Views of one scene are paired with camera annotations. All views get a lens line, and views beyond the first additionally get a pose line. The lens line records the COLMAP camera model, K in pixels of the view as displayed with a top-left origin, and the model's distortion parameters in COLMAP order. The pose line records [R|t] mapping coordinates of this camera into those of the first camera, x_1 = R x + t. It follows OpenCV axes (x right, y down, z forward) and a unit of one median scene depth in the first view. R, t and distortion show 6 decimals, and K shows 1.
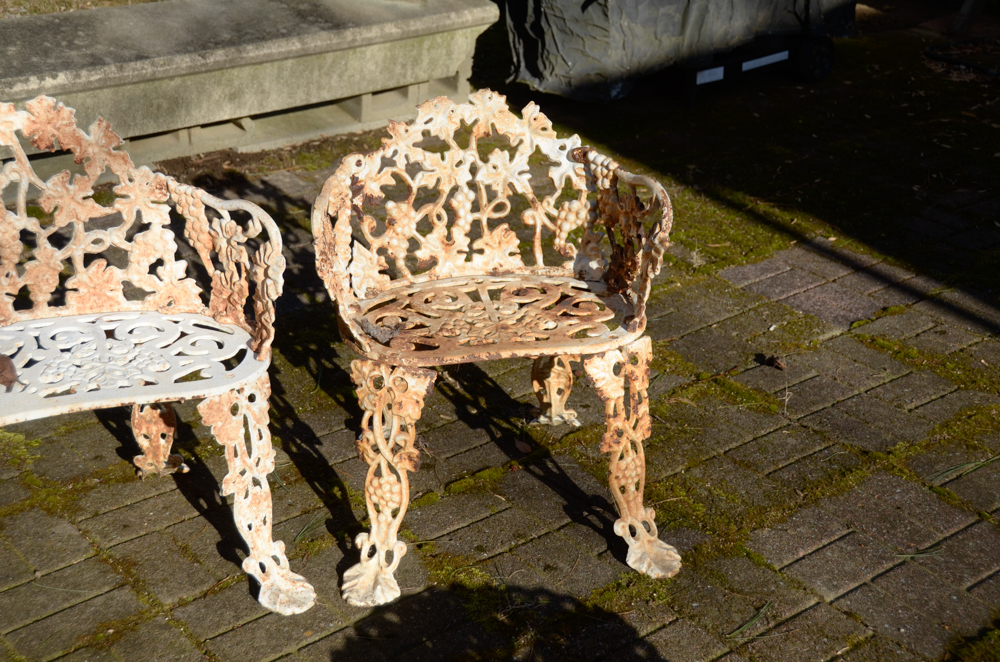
lens RADIAL K [[1463.4, 0, 500.2], [0, 1463.4, 356.6], [0, 0, 1]] dist [0.152374, 0.128266]
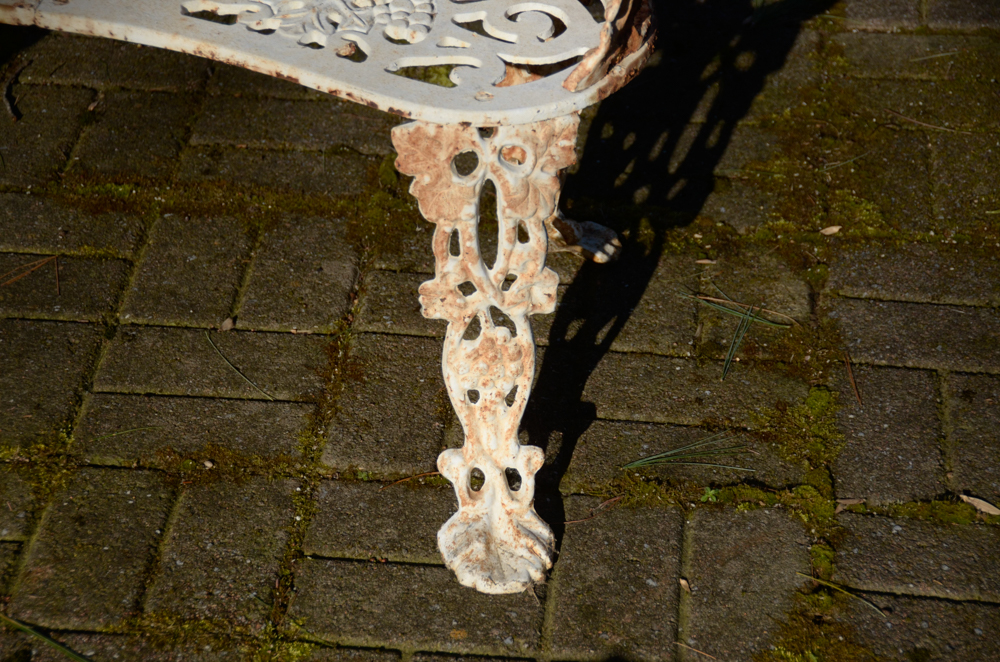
lens RADIAL K [[2713.7, 0, 491.8], [0, 2713.7, 367.9], [0, 0, 1]] dist [0.594311, 0.919789]
pose [[0.702635, 0.394156, -0.592405, 0.373405], [-0.307802, 0.918997, 0.246378, -0.121812], [0.641530, 0.009230, 0.767042, 0.279144]]
